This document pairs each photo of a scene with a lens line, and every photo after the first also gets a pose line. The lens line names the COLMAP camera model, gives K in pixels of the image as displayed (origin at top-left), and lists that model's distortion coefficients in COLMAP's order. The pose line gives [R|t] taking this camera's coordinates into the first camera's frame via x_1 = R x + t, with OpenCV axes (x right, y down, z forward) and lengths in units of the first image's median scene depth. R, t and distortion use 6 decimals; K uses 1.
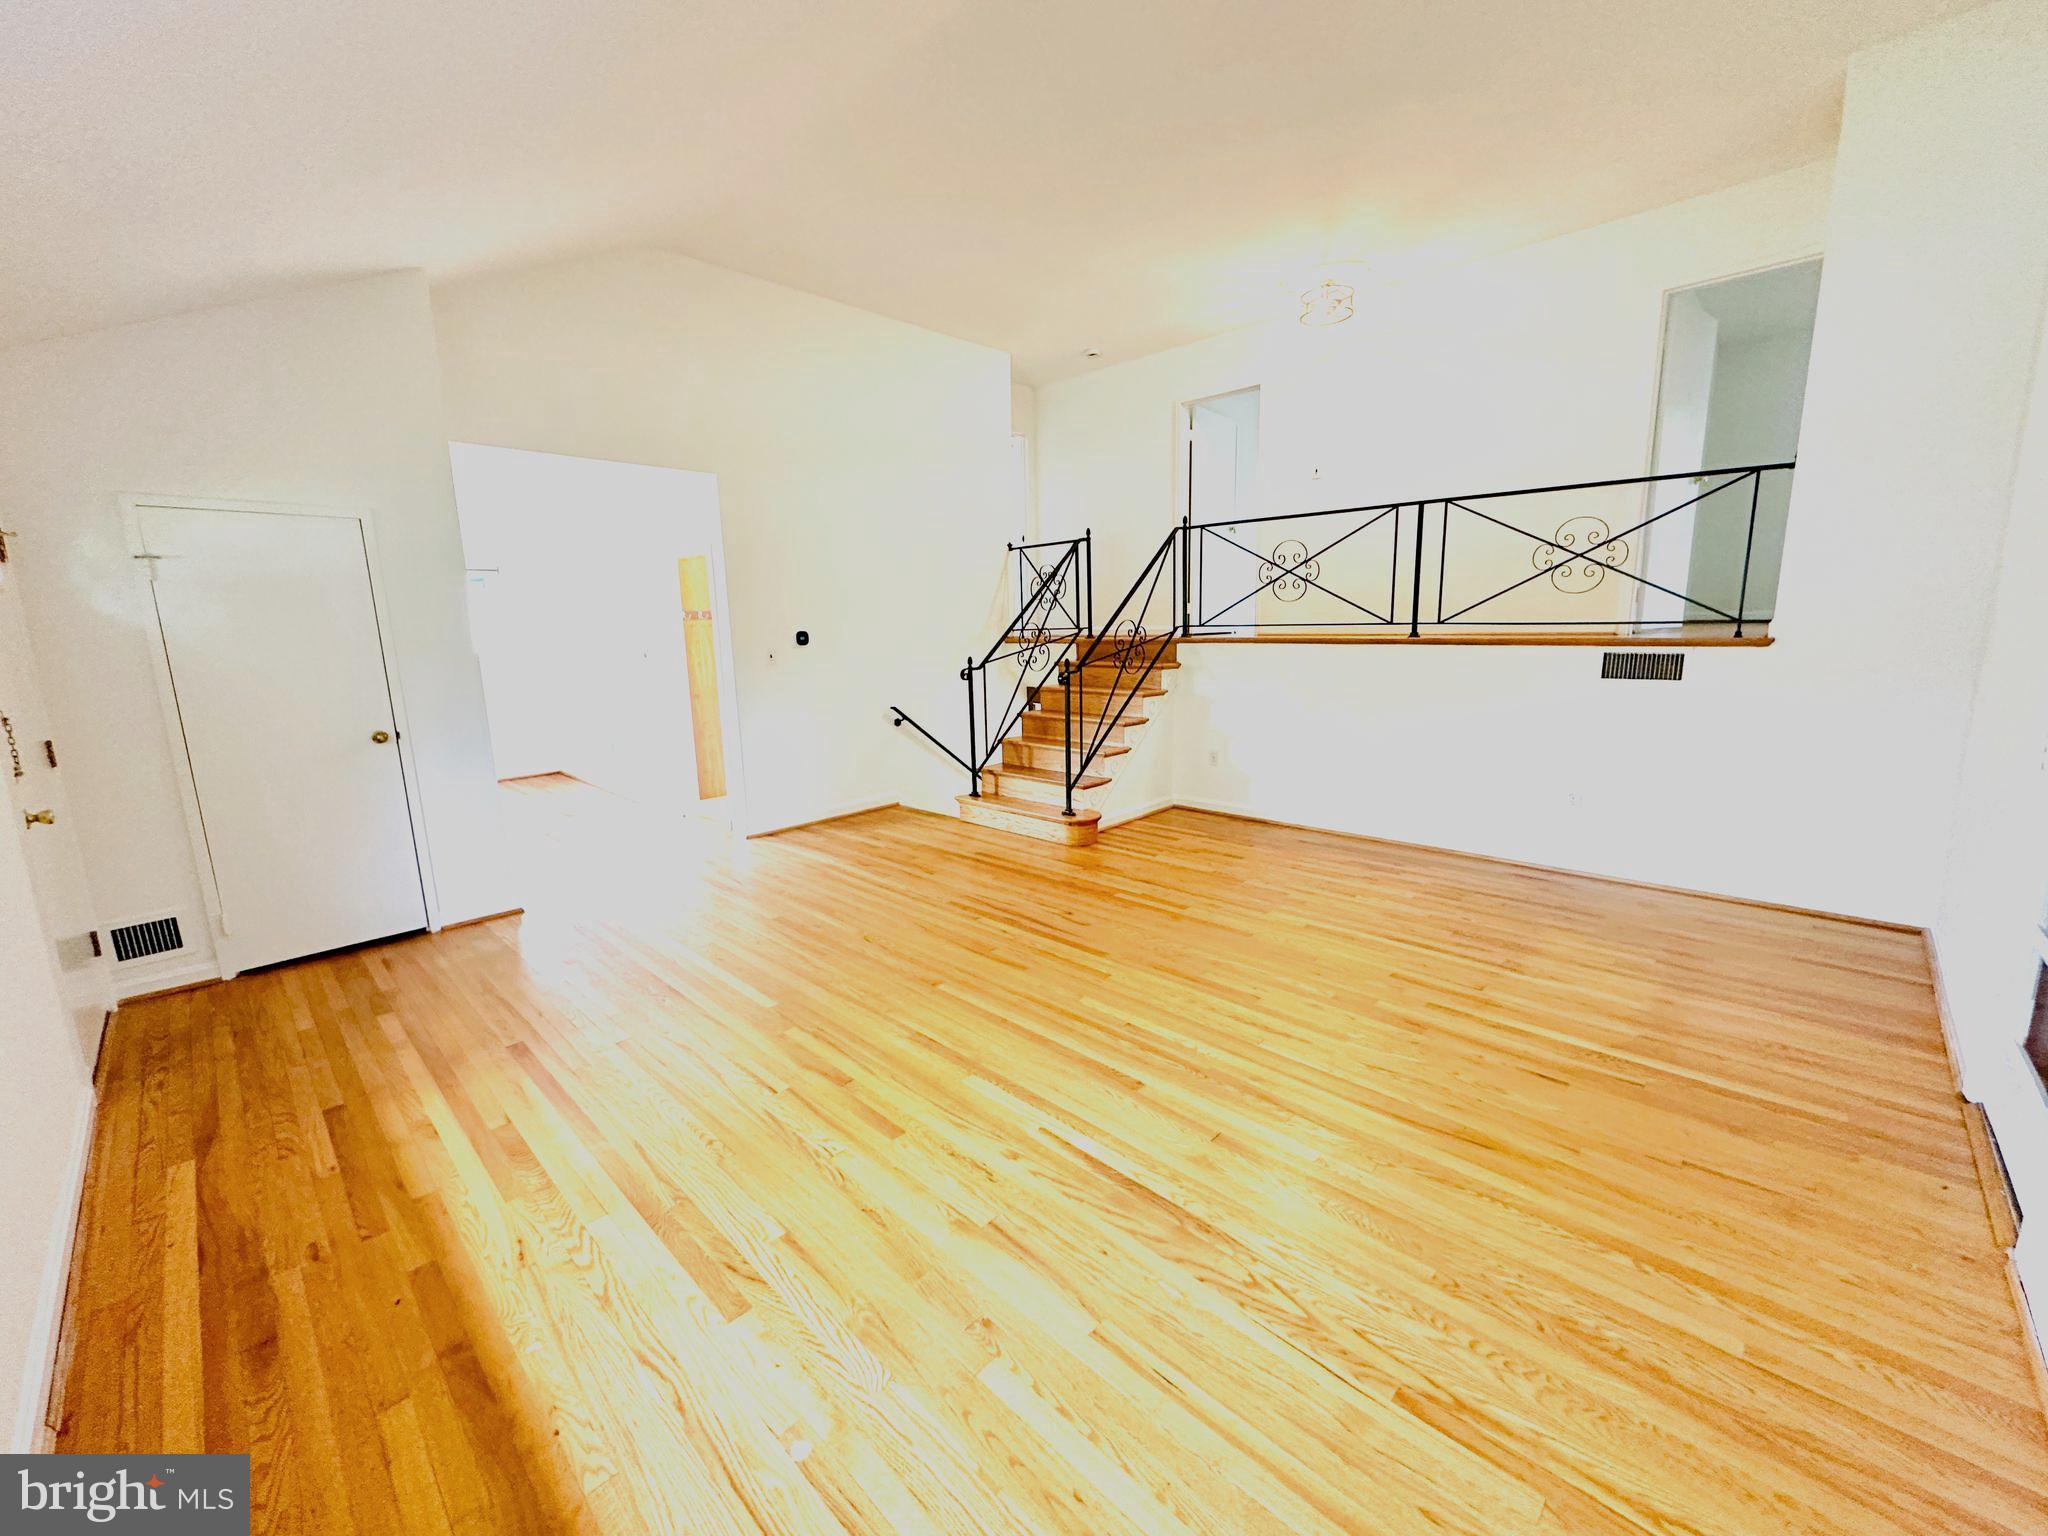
lens RADIAL K [[815.8, 0, 1021.3], [0, 815.8, 766.9], [0, 0, 1]] dist [-0.003257, 0.000645]
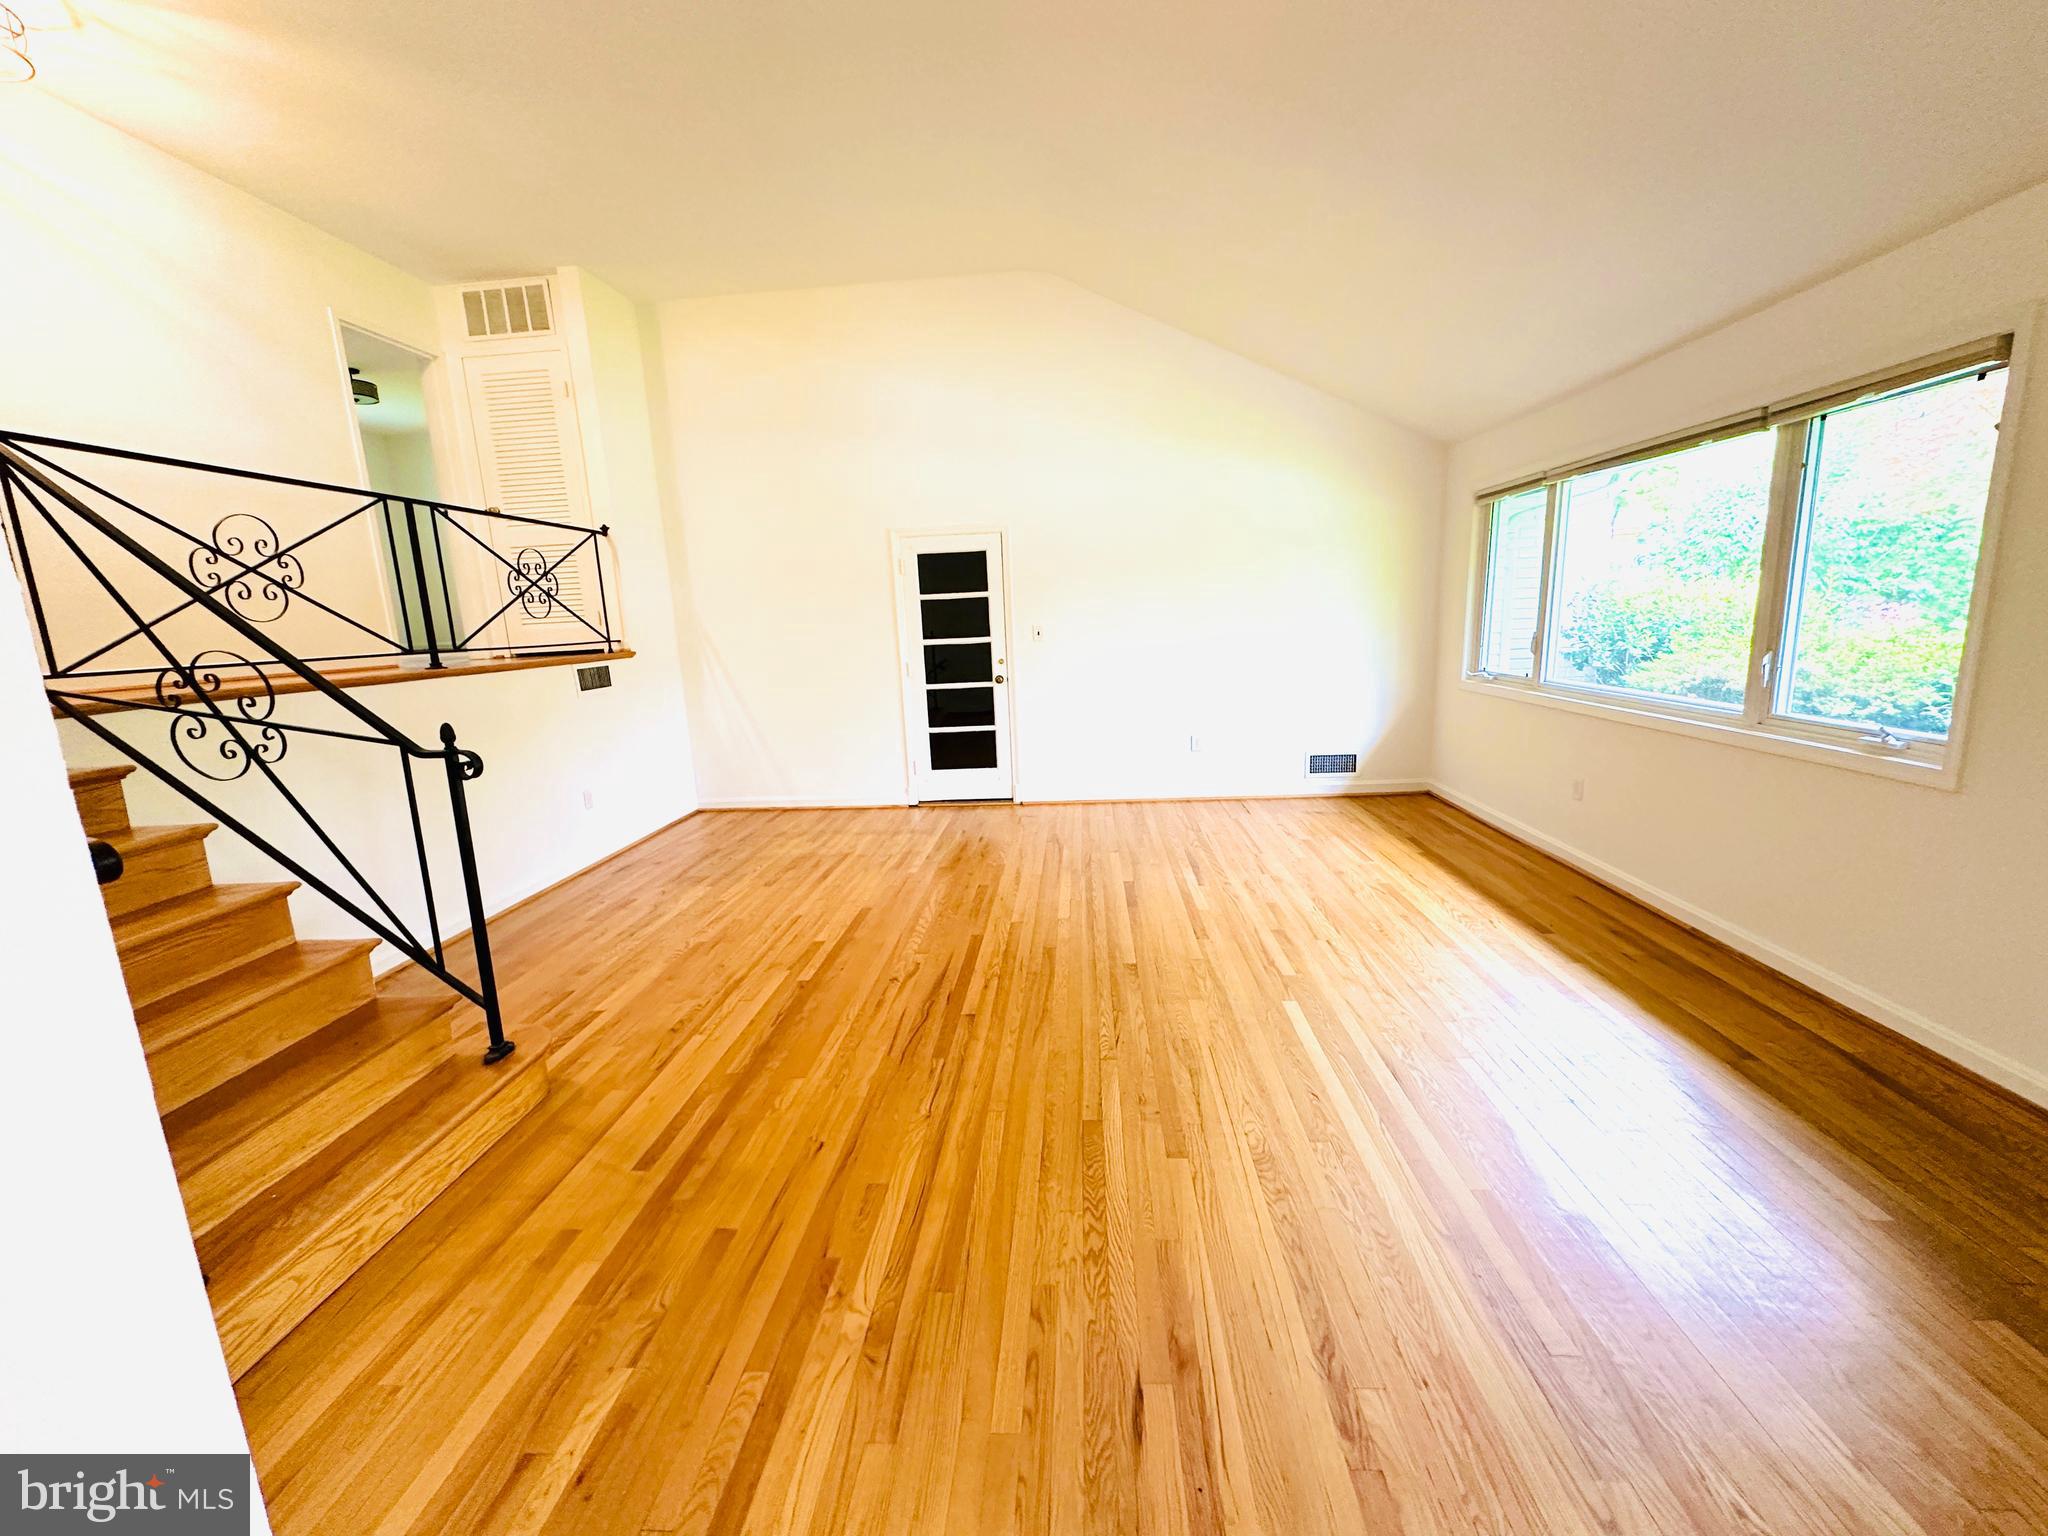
lens RADIAL K [[815.8, 0, 1021.3], [0, 815.8, 766.9], [0, 0, 1]] dist [-0.003257, 0.000645]
pose [[-0.645528, -0.091393, 0.758248, -0.599838], [0.192436, 0.941318, 0.277287, -0.213099], [-0.739095, 0.324911, -0.590060, 1.280605]]
